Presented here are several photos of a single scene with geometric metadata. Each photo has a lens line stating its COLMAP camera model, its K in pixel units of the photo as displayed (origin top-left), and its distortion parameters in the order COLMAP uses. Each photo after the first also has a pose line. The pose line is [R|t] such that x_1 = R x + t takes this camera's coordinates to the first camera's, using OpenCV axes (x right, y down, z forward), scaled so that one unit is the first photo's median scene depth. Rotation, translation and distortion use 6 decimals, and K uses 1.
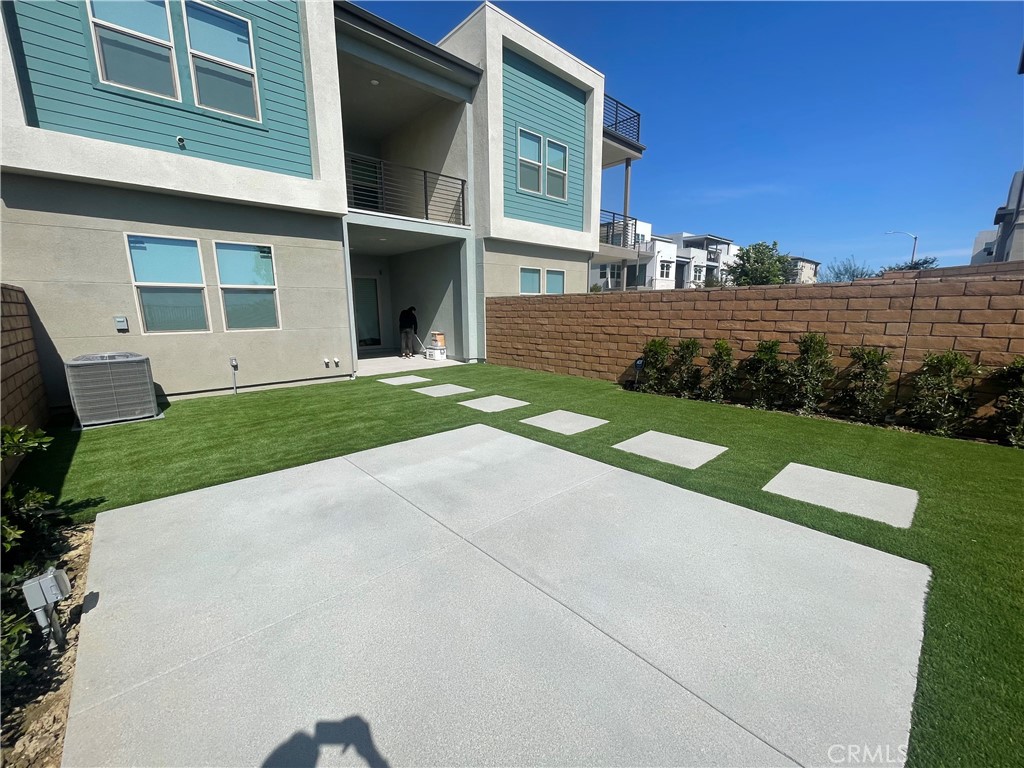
lens RADIAL K [[413.4, 0, 510.8], [0, 413.4, 387.2], [0, 0, 1]] dist [-0.015429, 0.006751]
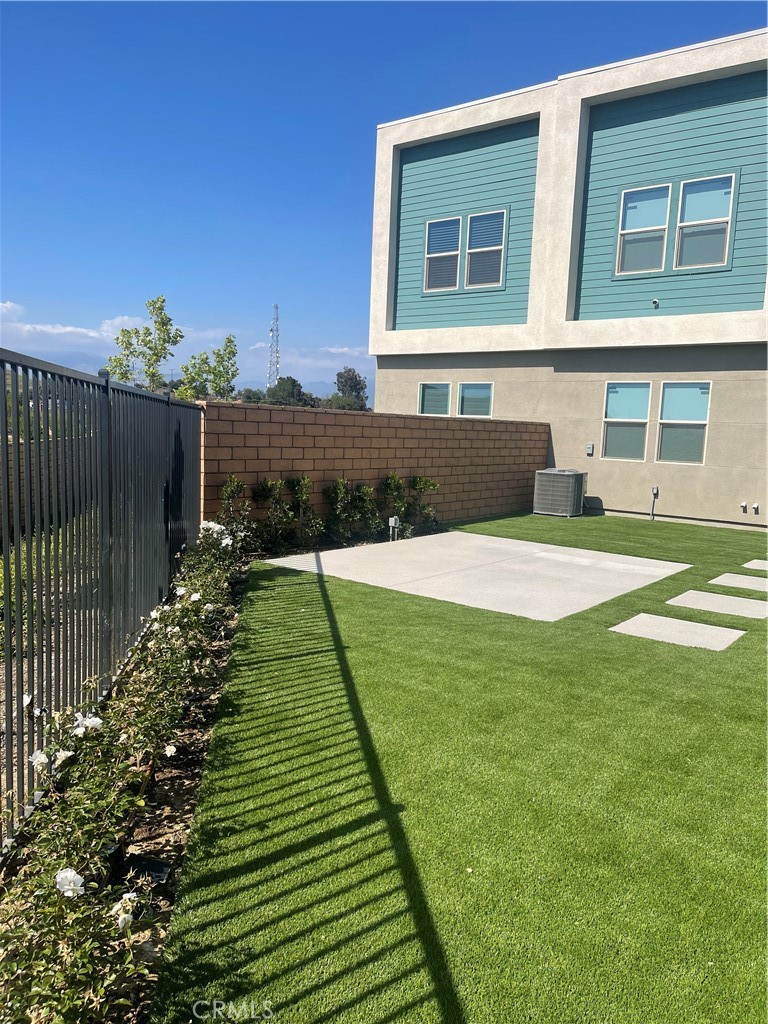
lens RADIAL K [[758.4, 0, 393.0], [0, 758.4, 526.3], [0, 0, 1]] dist [0.049991, -0.067698]
pose [[0.181237, 0.138768, -0.973600, 1.130748], [-0.226770, 0.969213, 0.095929, -0.005928], [0.956937, 0.203397, 0.207125, -0.053451]]
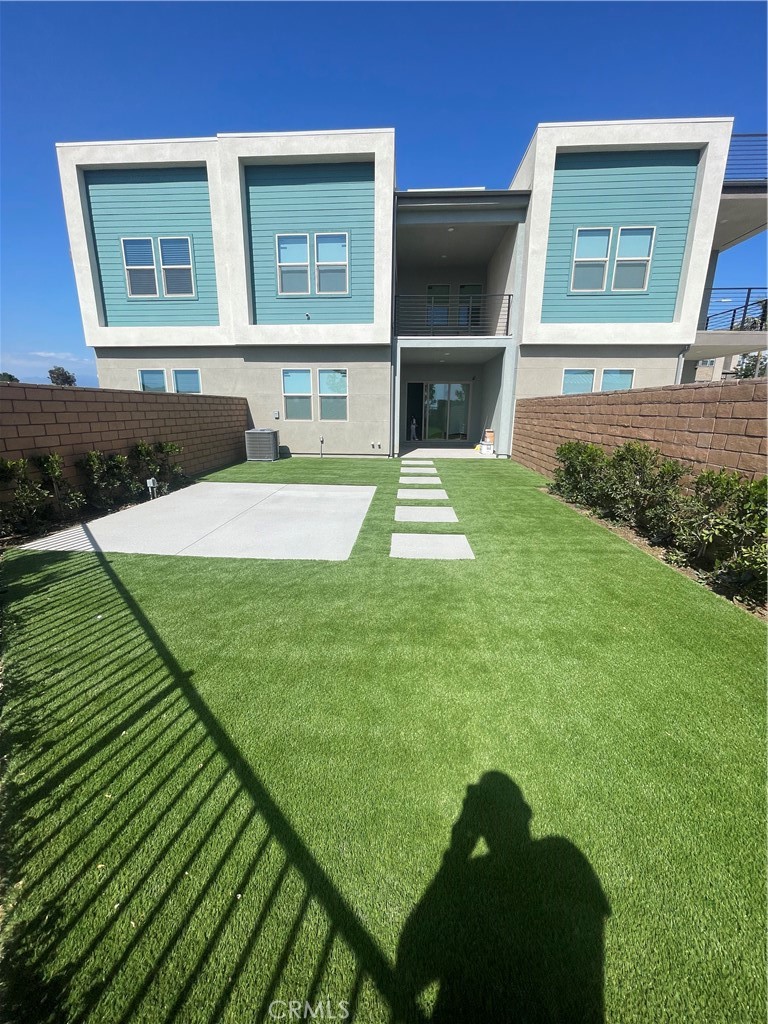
lens RADIAL K [[413.4, 0, 381.0], [0, 413.4, 510.7], [0, 0, 1]] dist [-0.015429, 0.006751]
pose [[0.691510, 0.181099, -0.699297, 0.751204], [-0.145188, 0.983153, 0.111039, 0.006855], [0.707626, 0.024745, 0.706154, -0.044132]]
